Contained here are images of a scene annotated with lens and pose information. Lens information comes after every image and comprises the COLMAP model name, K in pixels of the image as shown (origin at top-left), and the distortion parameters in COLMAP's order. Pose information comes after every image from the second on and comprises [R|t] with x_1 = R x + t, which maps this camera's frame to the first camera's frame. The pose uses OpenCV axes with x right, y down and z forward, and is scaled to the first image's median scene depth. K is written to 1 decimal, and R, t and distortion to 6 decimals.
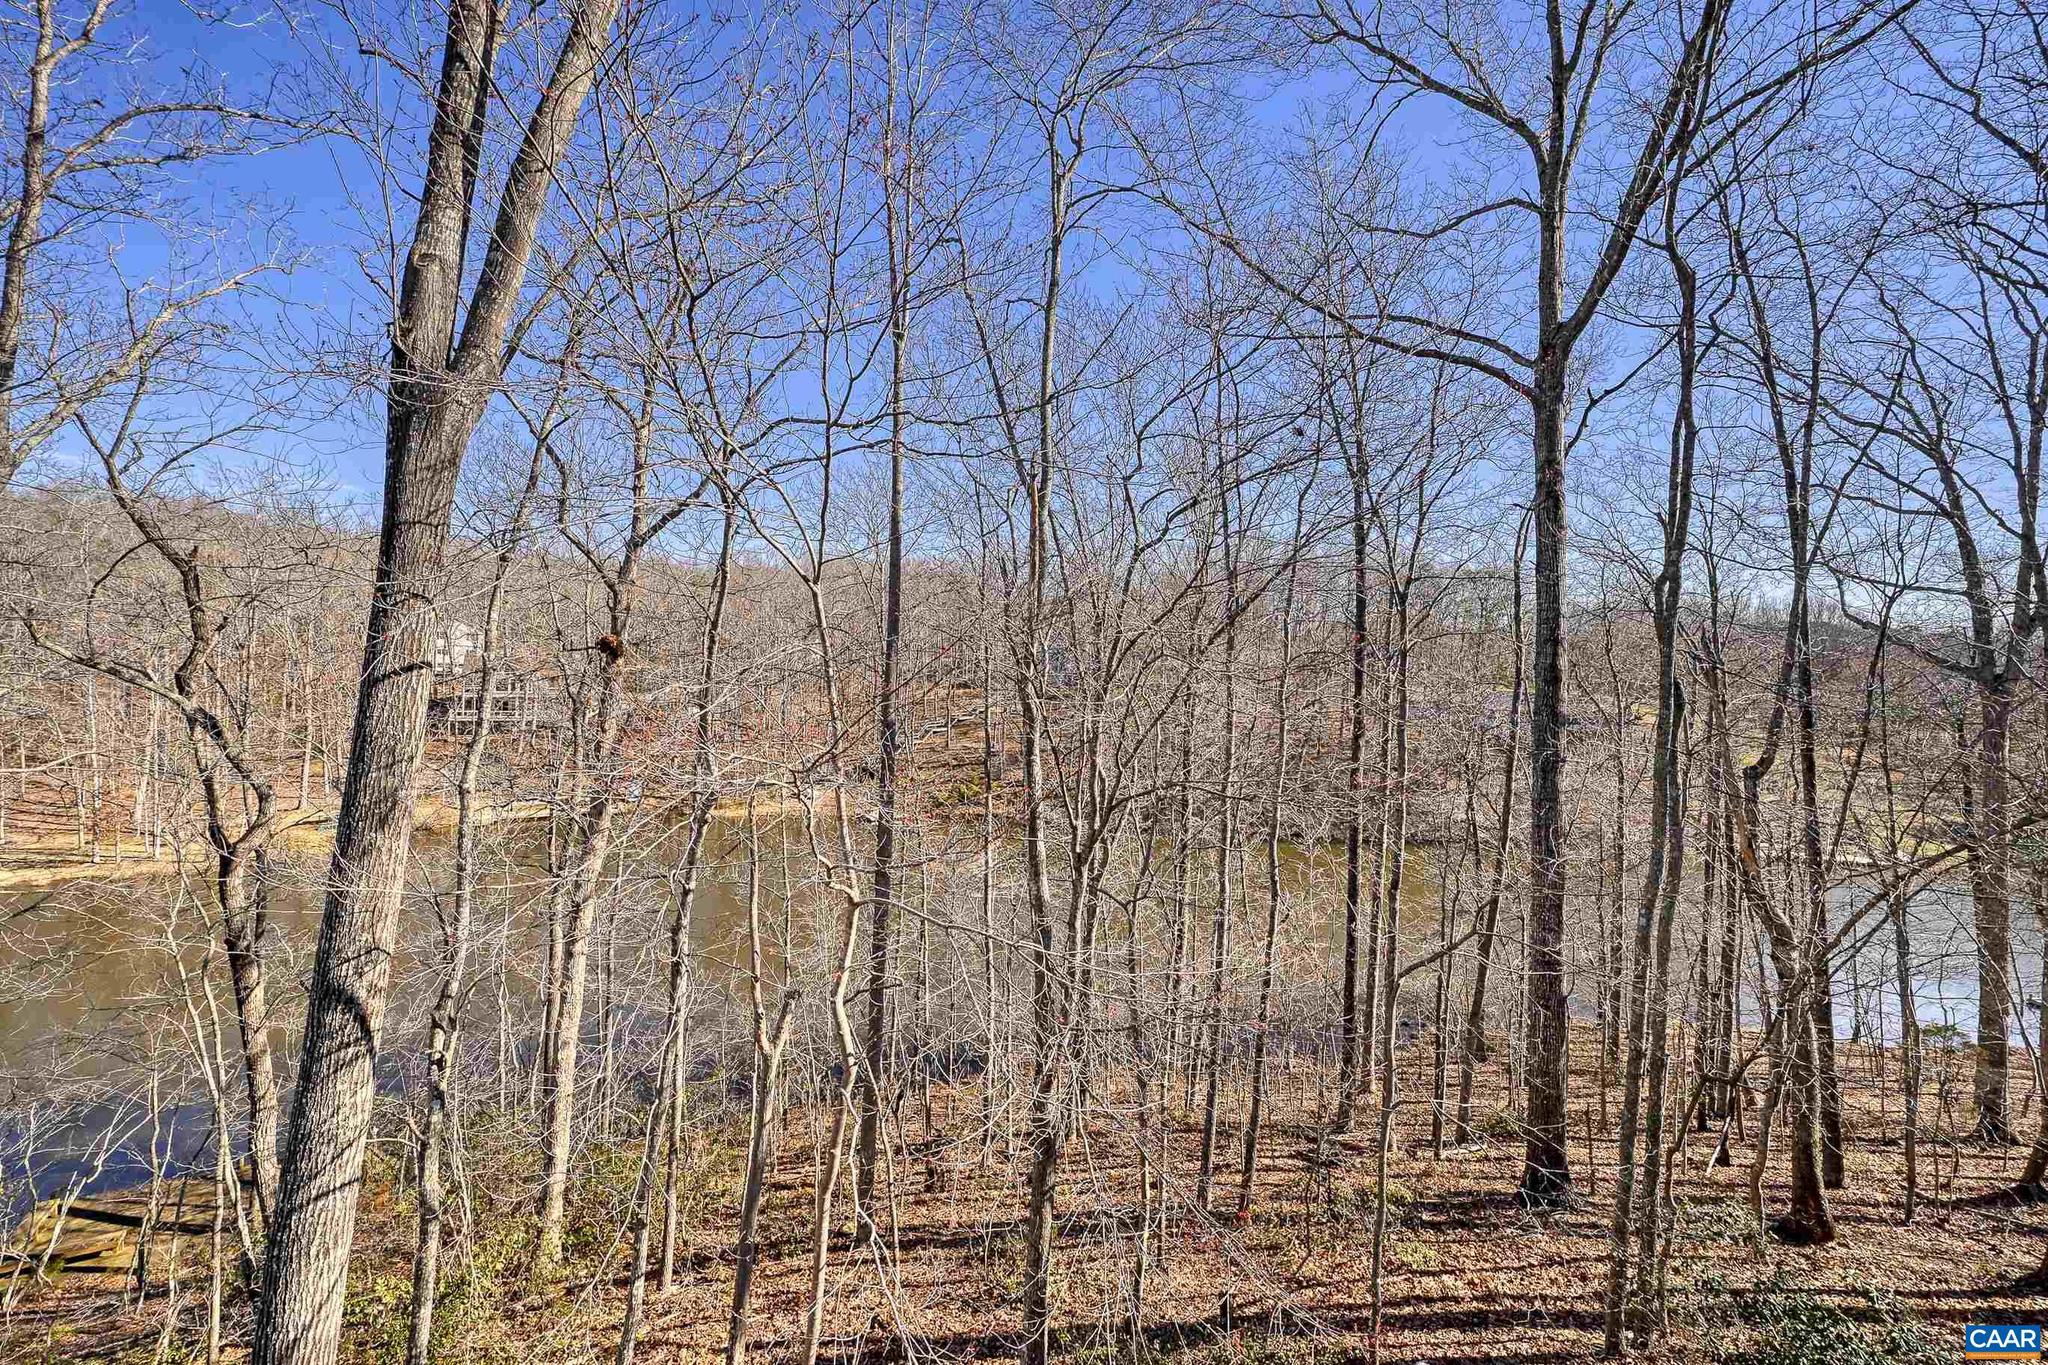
lens RADIAL K [[832.8, 0, 1014.3], [0, 832.8, 668.3], [0, 0, 1]] dist [-0.000337, -0.000169]
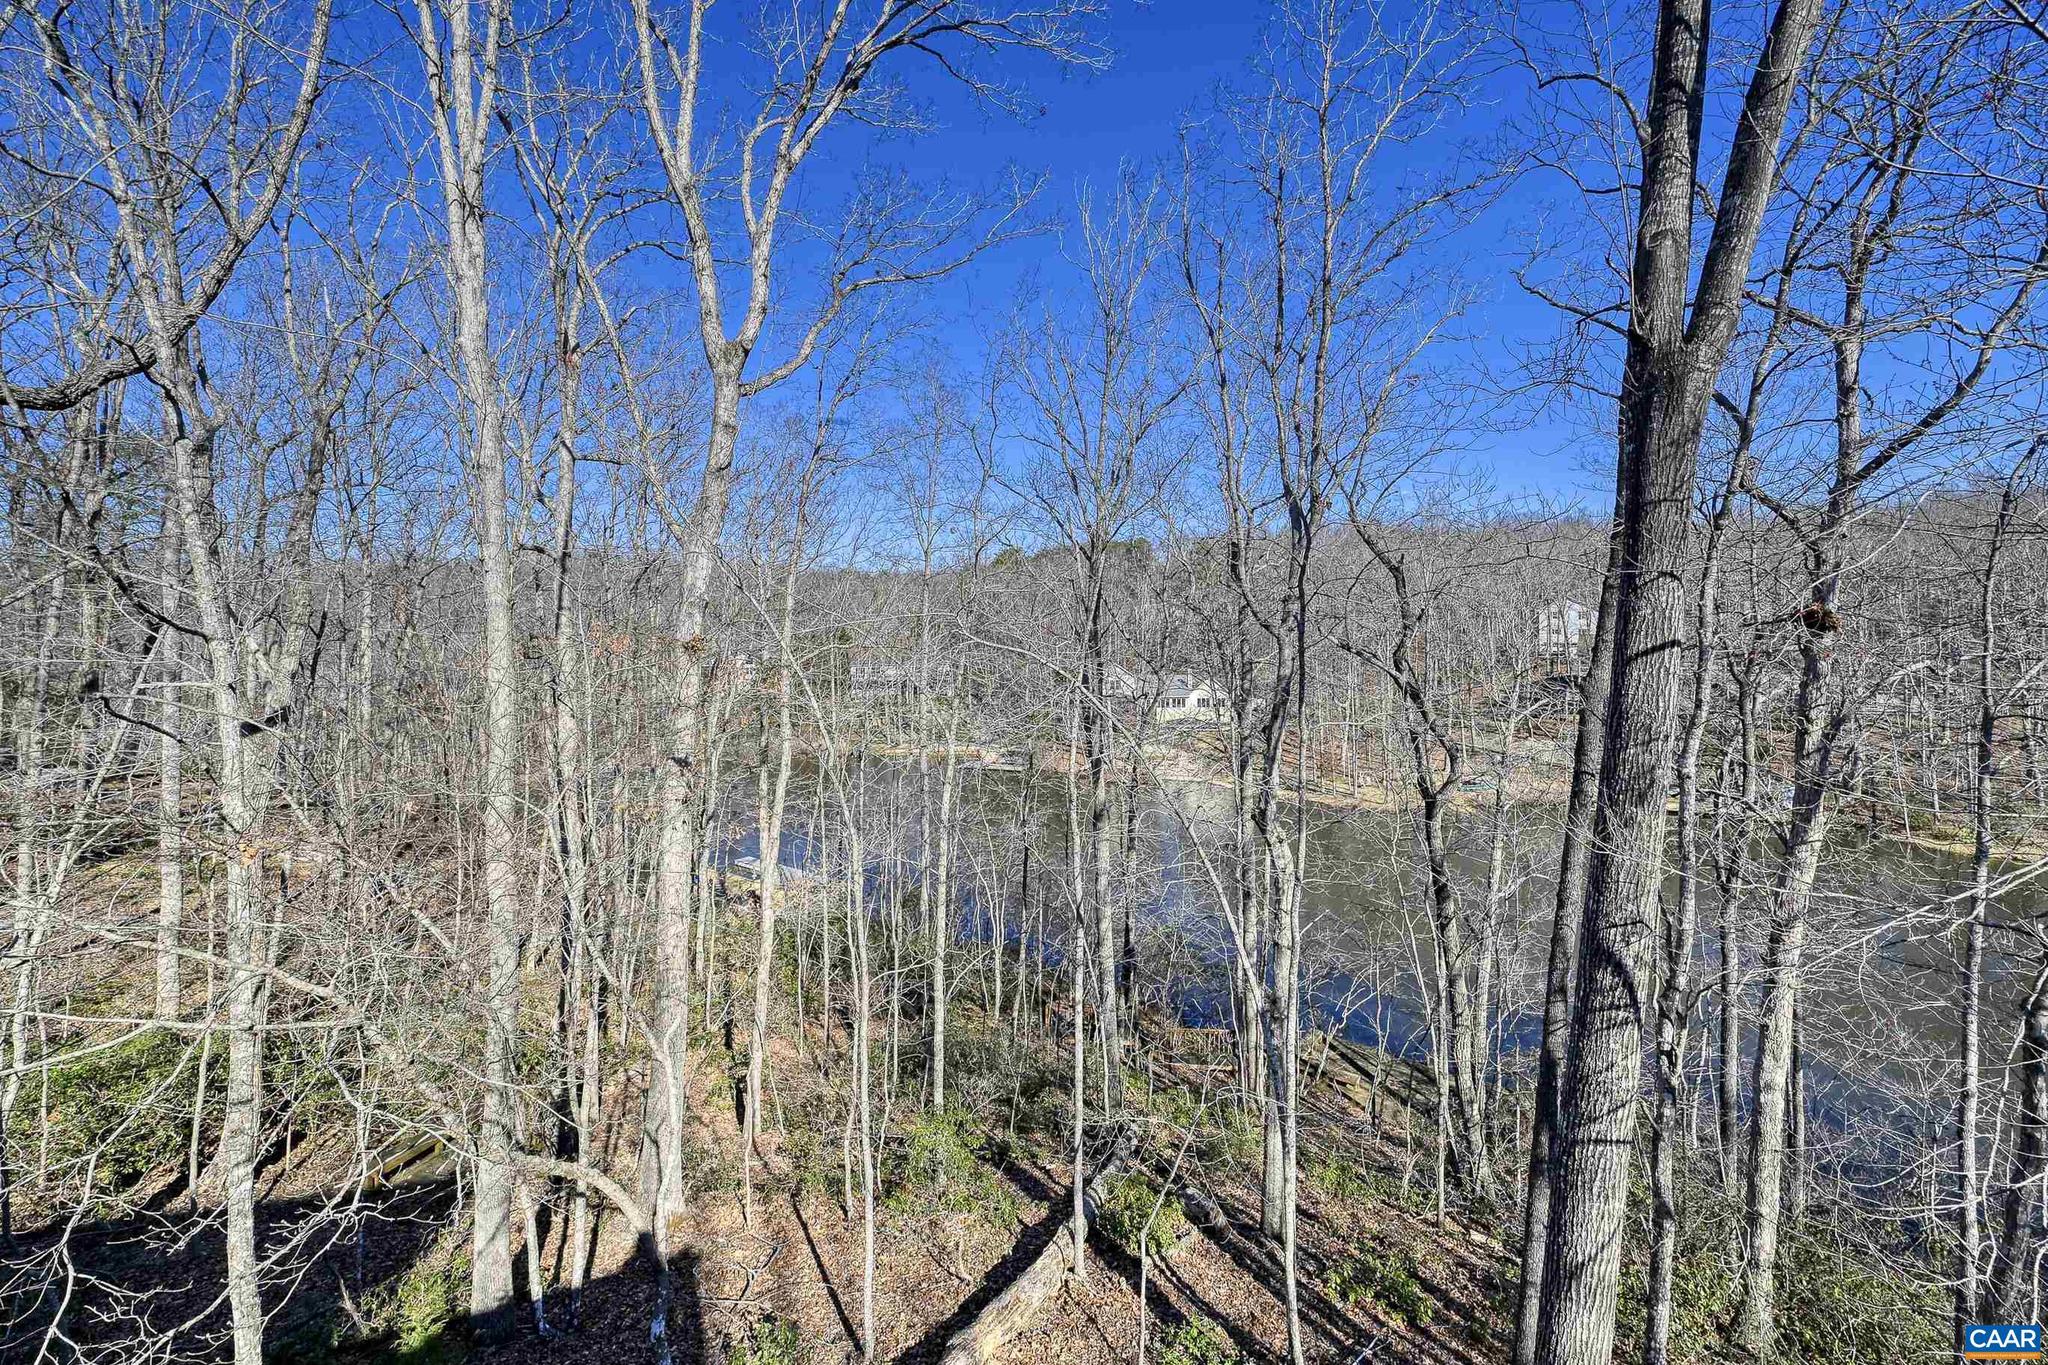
lens RADIAL K [[845.4, 0, 1031.4], [0, 845.4, 625.9], [0, 0, 1]] dist [-0.000995, -0.000308]
pose [[0.399359, -0.039760, -0.915932, -0.093705], [0.016455, 0.999209, -0.036200, -0.001256], [0.916647, -0.000614, 0.399698, -0.094012]]
